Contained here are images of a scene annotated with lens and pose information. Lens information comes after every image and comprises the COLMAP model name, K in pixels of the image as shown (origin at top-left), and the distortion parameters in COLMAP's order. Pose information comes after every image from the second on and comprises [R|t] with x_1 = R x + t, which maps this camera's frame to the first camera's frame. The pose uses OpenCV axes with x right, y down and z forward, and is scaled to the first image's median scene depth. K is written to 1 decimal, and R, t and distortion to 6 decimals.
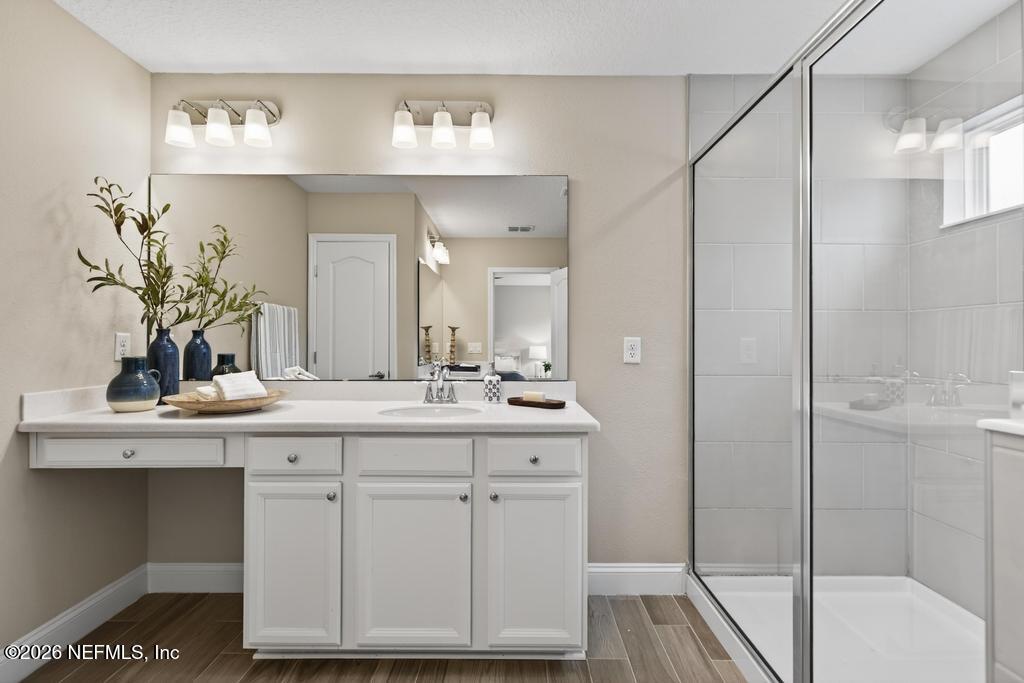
lens RADIAL K [[490.5, 0, 511.3], [0, 490.5, 343.8], [0, 0, 1]] dist [0.001797, -0.000991]
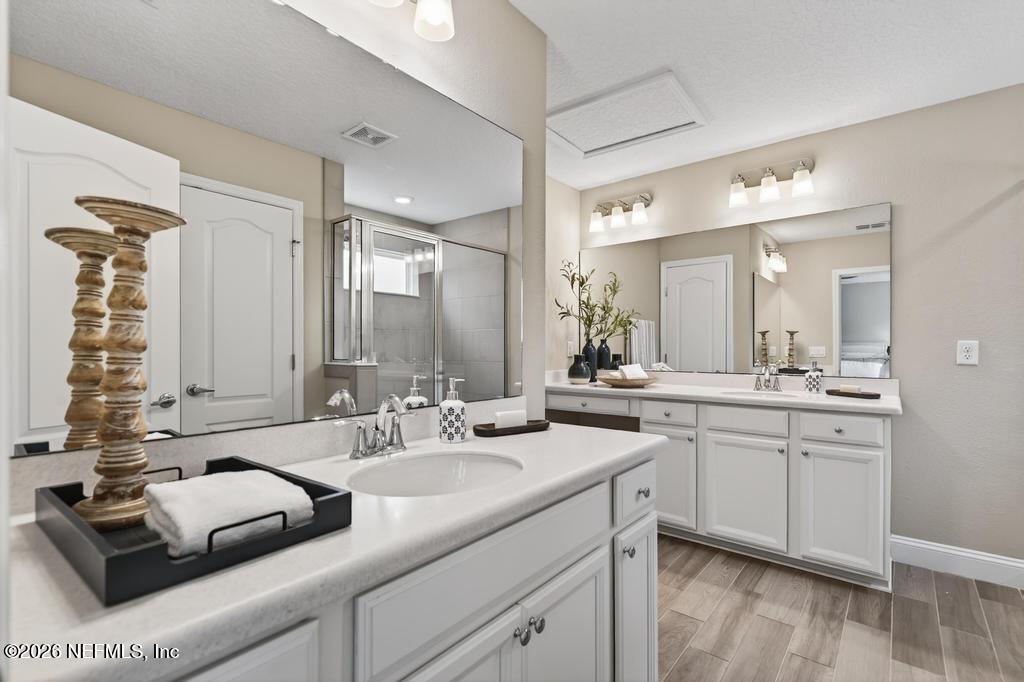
lens RADIAL K [[490.5, 0, 505.7], [0, 490.5, 347.1], [0, 0, 1]] dist [0.001797, -0.000991]
pose [[0.787098, -0.002875, -0.616821, 0.127301], [0.001744, 0.999996, -0.002436, 0.002230], [0.616825, 0.000842, 0.787100, -0.529267]]
